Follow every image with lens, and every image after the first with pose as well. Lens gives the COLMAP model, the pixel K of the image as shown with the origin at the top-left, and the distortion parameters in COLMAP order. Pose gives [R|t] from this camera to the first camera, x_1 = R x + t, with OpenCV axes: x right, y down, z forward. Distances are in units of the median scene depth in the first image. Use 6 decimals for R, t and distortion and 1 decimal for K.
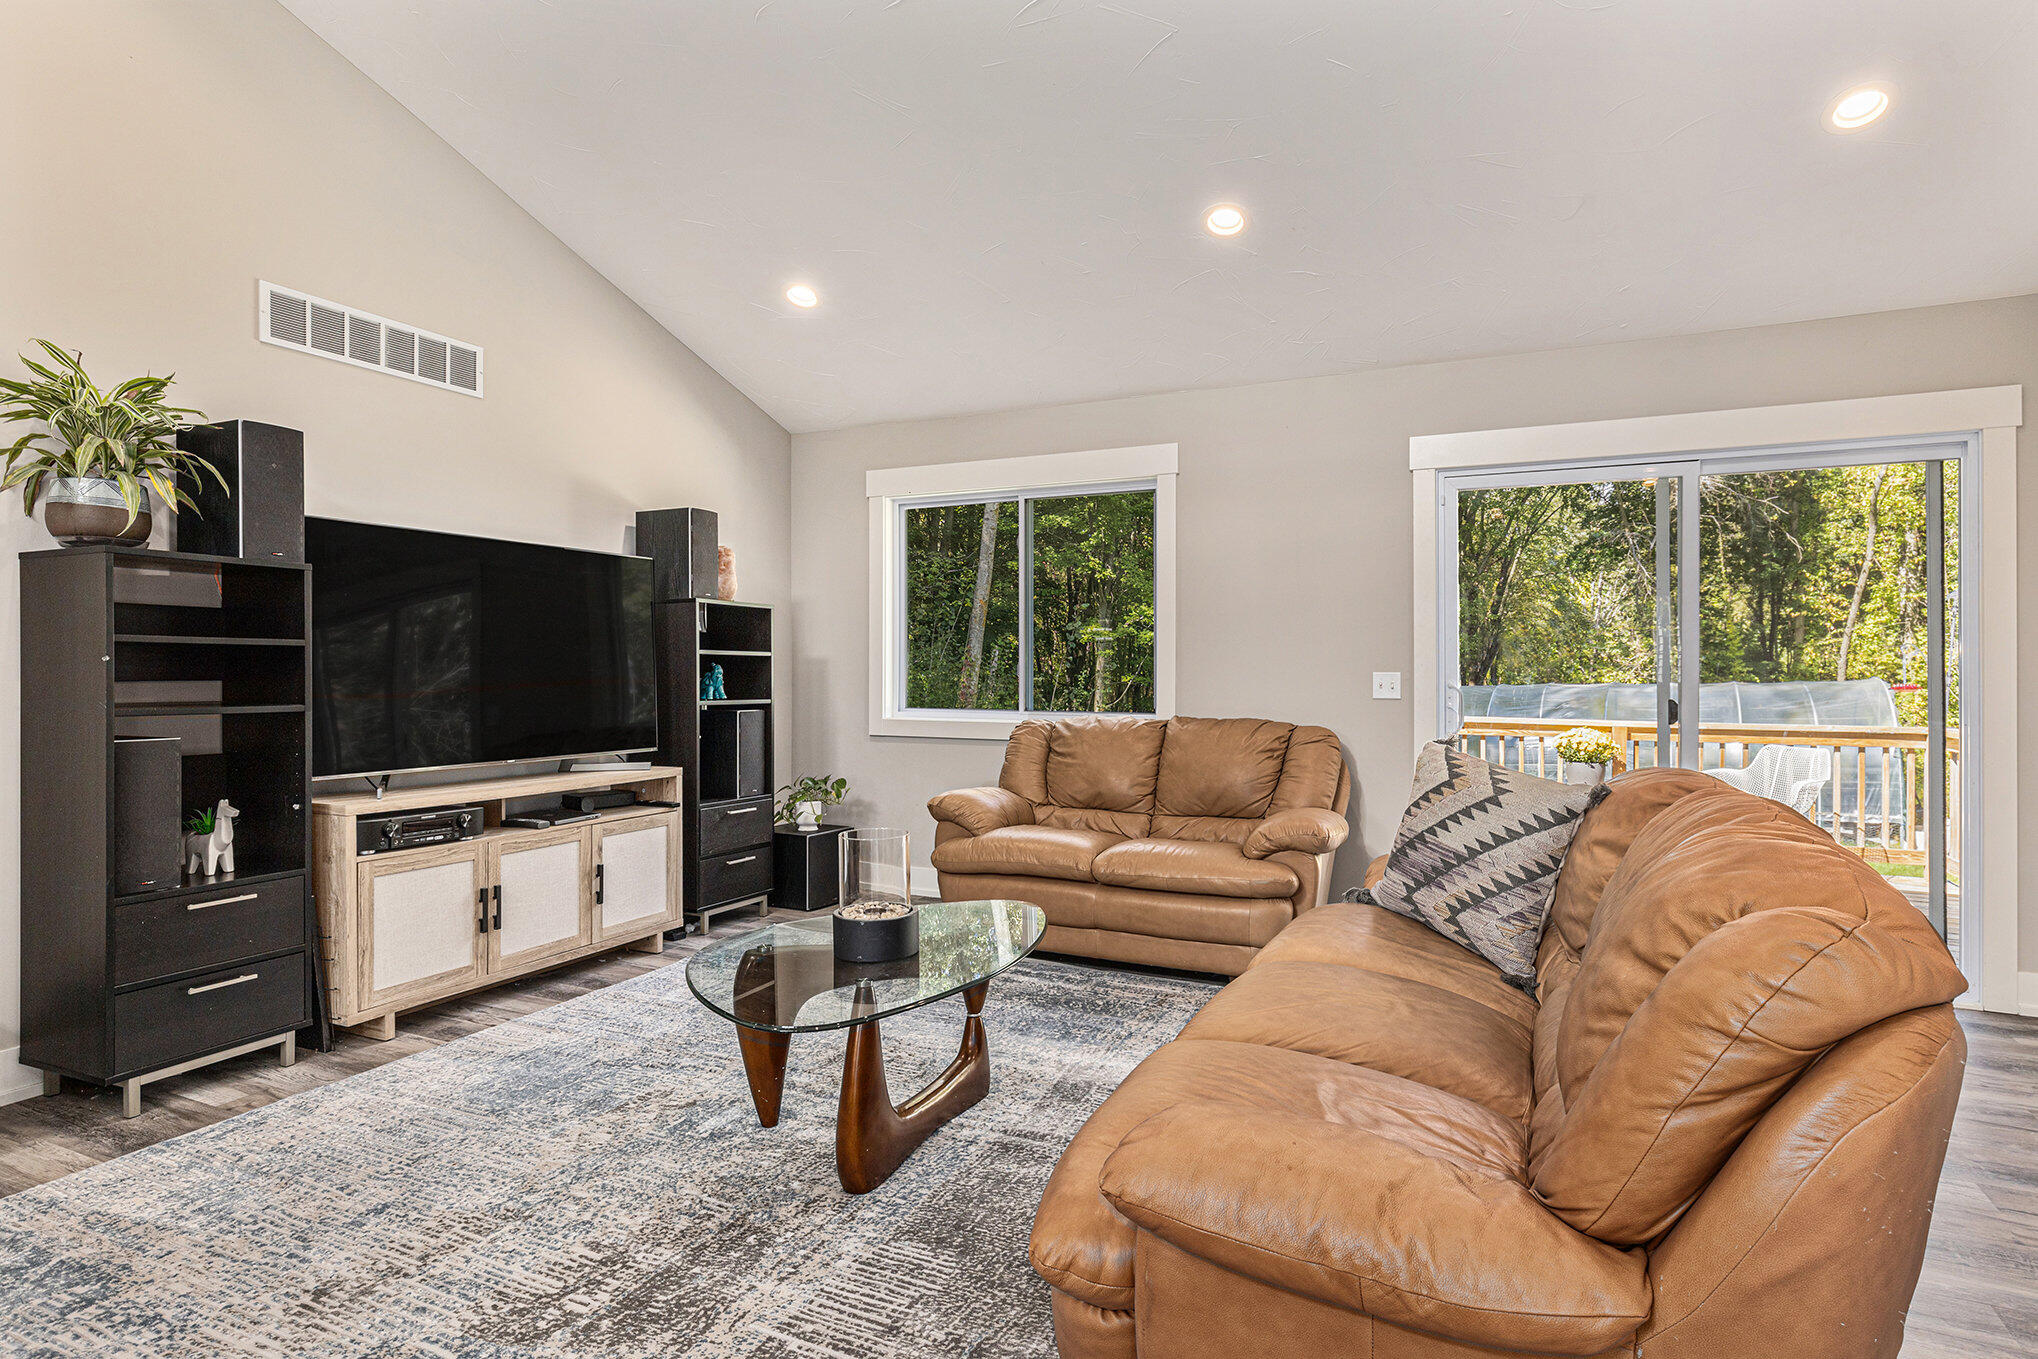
lens RADIAL K [[1122.3, 0, 1034.8], [0, 1122.3, 670.6], [0, 0, 1]] dist [0.004326, -0.002084]
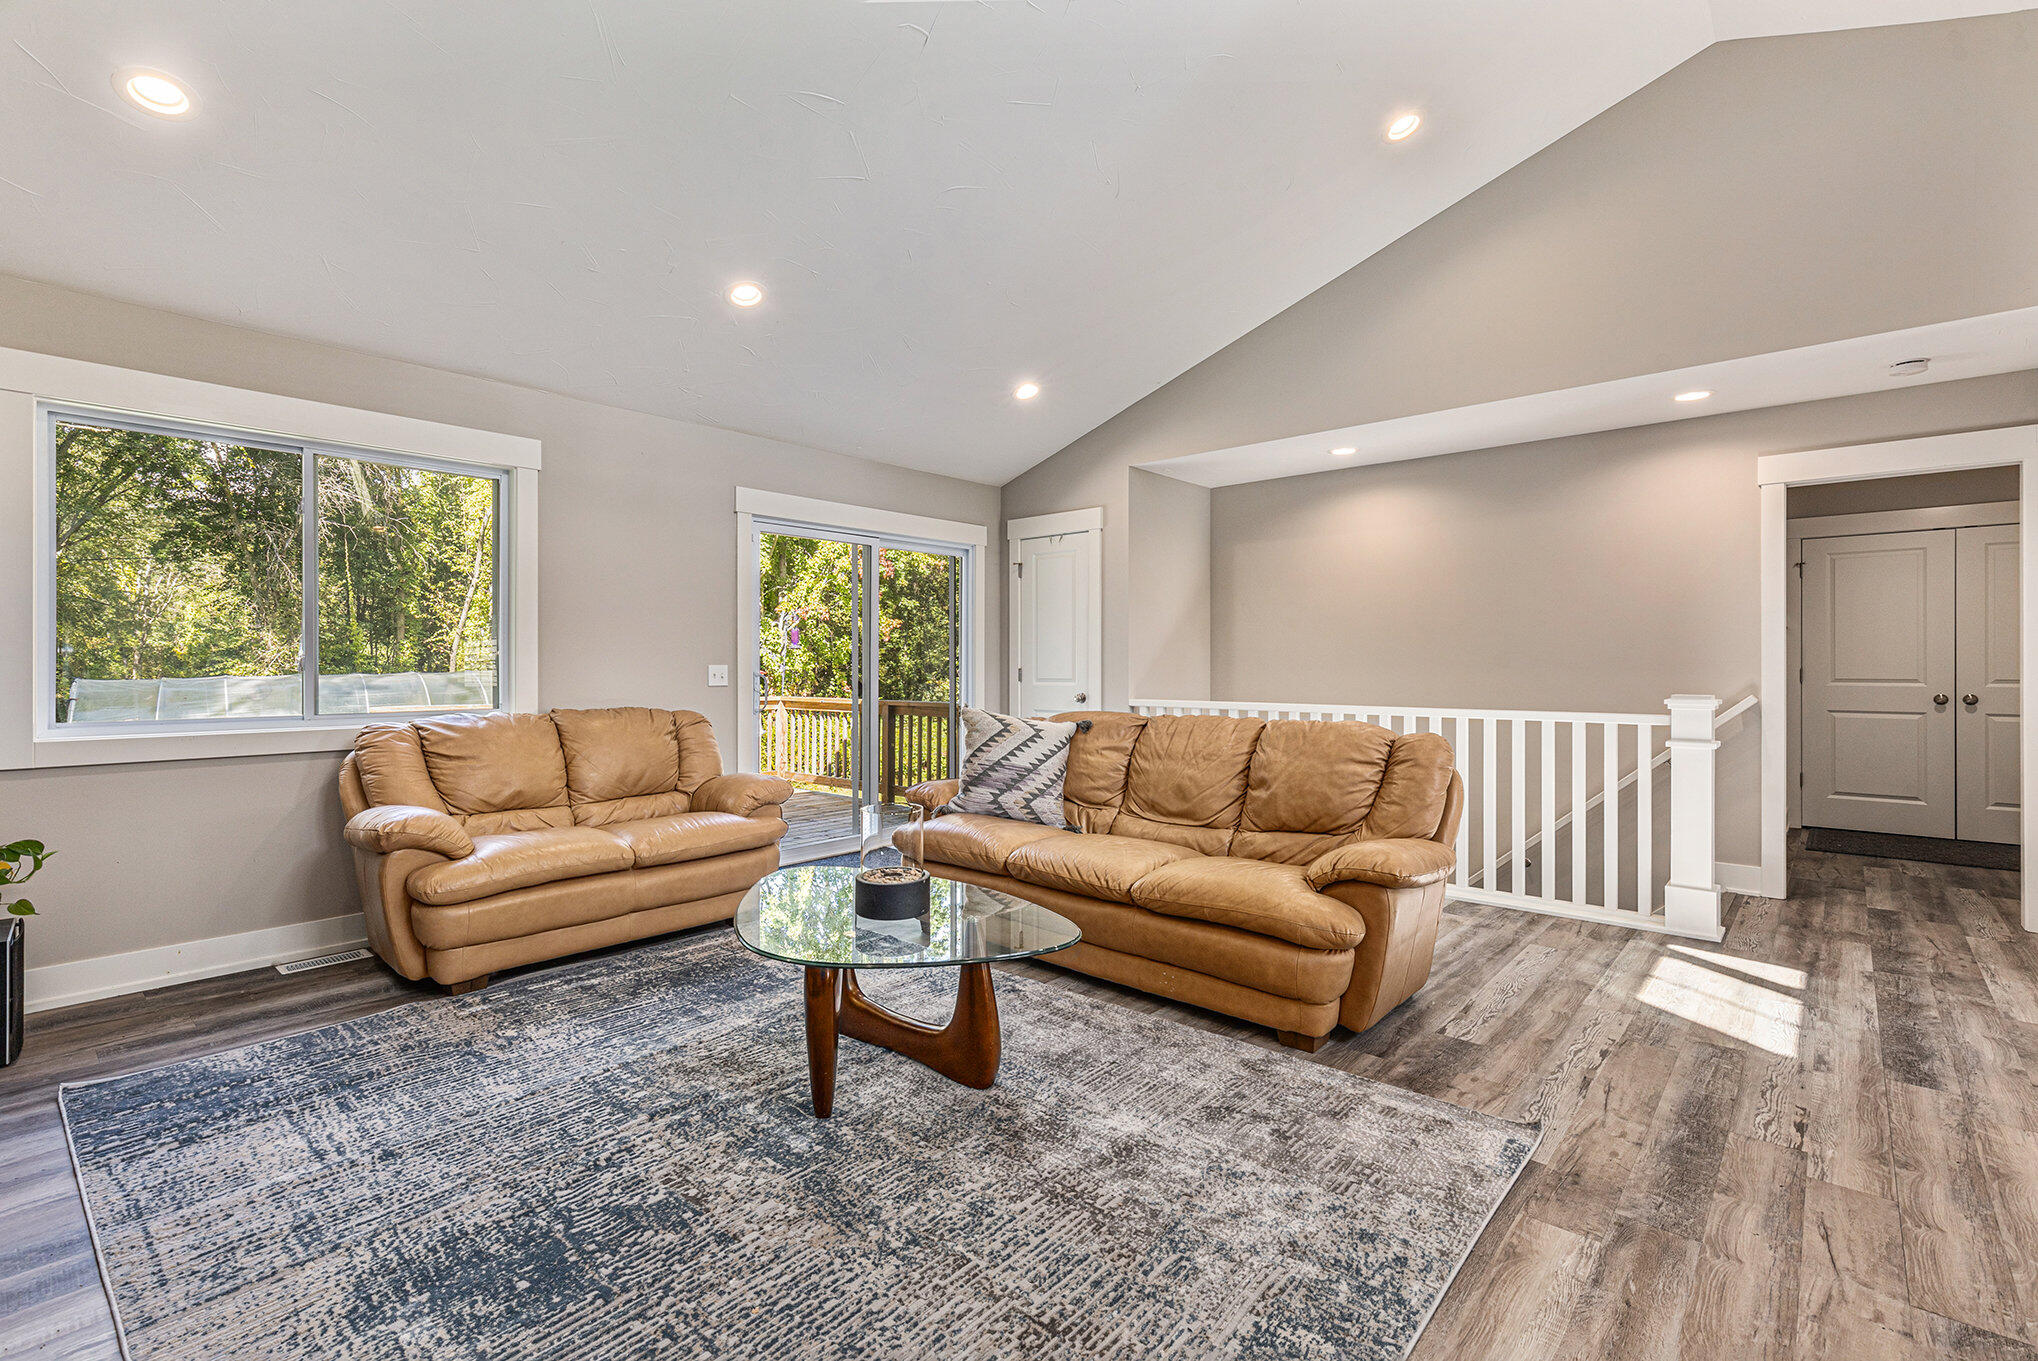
lens RADIAL K [[919.7, 0, 1063.3], [0, 919.7, 652.7], [0, 0, 1]] dist [0.009179, -0.002195]
pose [[0.245871, 0.008518, 0.969265, -0.934158], [0.002229, 0.999954, -0.009353, -0.003035], [-0.969300, 0.004460, 0.245840, 0.553566]]
